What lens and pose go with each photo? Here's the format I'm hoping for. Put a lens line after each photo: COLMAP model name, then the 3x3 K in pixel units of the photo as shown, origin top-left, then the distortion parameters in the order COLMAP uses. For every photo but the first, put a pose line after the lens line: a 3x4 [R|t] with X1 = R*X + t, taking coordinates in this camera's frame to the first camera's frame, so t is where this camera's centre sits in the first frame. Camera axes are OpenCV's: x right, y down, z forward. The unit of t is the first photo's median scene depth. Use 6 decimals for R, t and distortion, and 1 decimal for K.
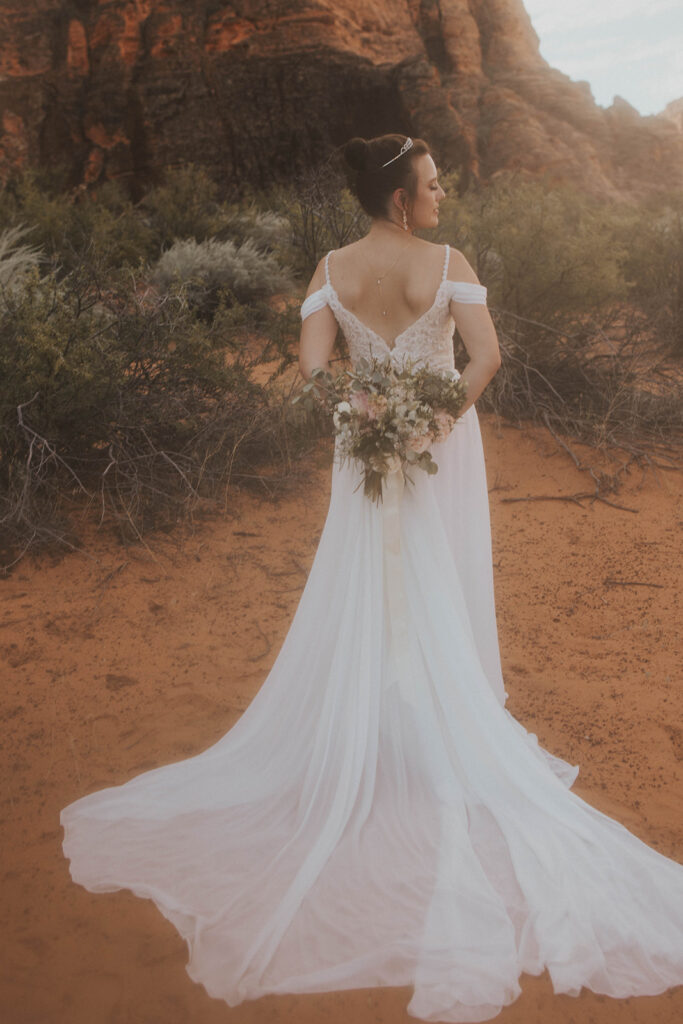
lens RADIAL K [[1123.6, 0, 341.5], [0, 1123.6, 512.0], [0, 0, 1]] dist [-0.014056, -0.003792]
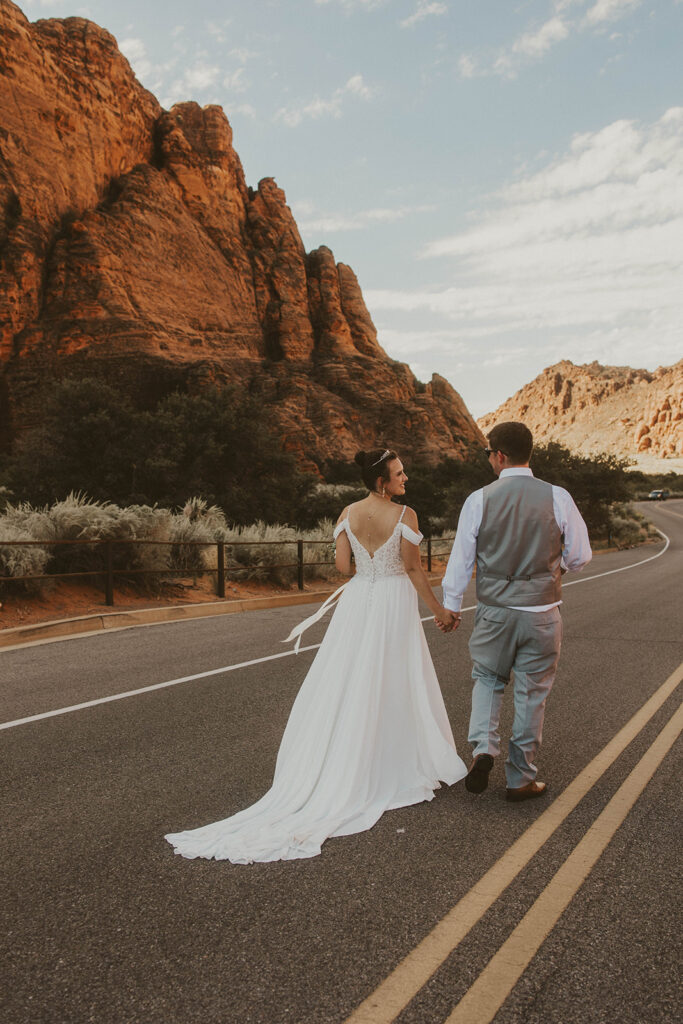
lens RADIAL K [[1033.3, 0, 341.5], [0, 1033.3, 512.0], [0, 0, 1]] dist [0.019380, 0.036594]
pose [[0.998245, 0.037168, 0.046104, 0.212442], [-0.027488, 0.980382, -0.195179, 0.068726], [-0.052454, 0.193569, 0.979683, -0.374685]]
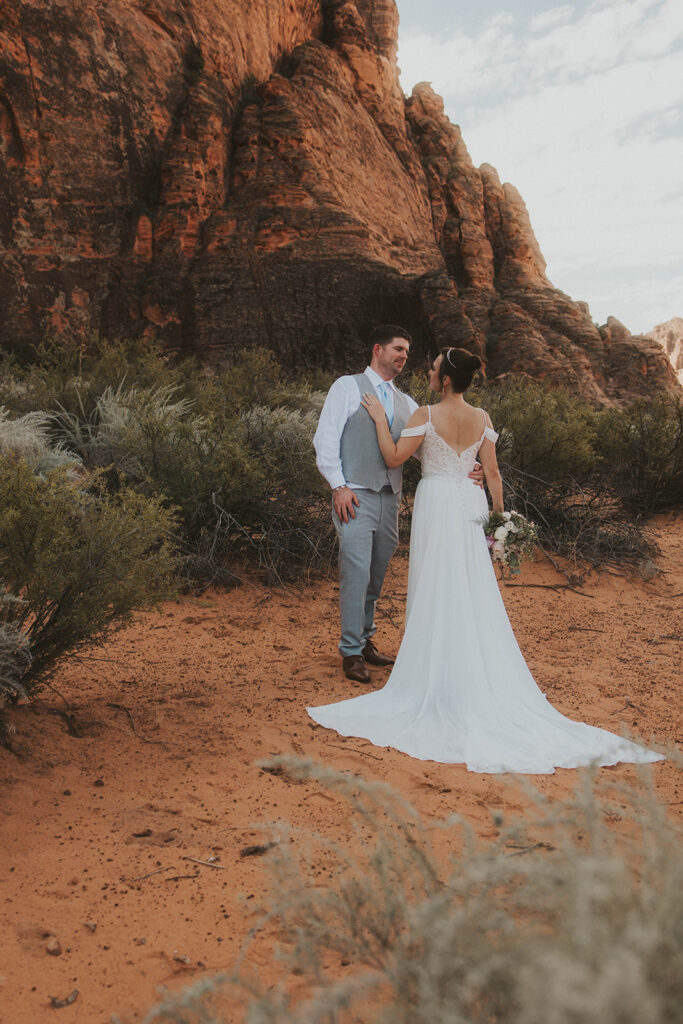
lens RADIAL K [[1033.3, 0, 341.5], [0, 1033.3, 512.0], [0, 0, 1]] dist [0.019380, 0.036594]
pose [[0.996562, 0.082382, -0.008747, -0.001556], [-0.082765, 0.985389, -0.148855, 0.002444], [-0.003644, 0.149067, 0.988820, -0.008320]]
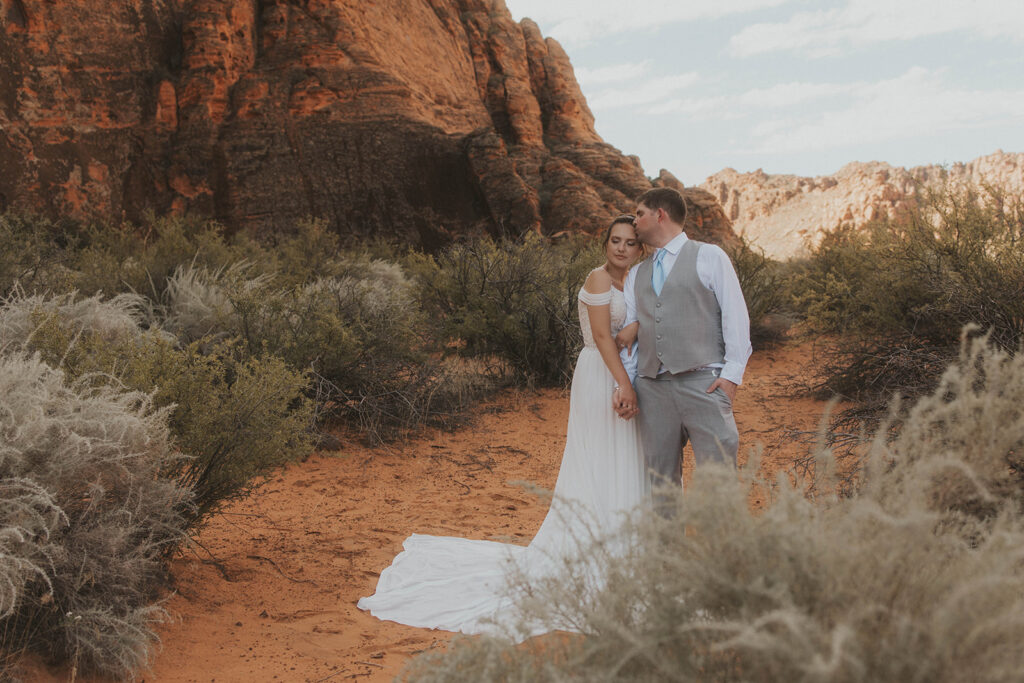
lens RADIAL K [[1089.7, 0, 540.1], [0, 1089.7, 335.0], [0, 0, 1]] dist [0.012678, 0.015299]
pose [[0.992591, 0.022648, 0.119373, -0.002546], [0.001212, 0.980580, -0.196116, 0.003319], [-0.121497, 0.194808, 0.973288, -0.011483]]
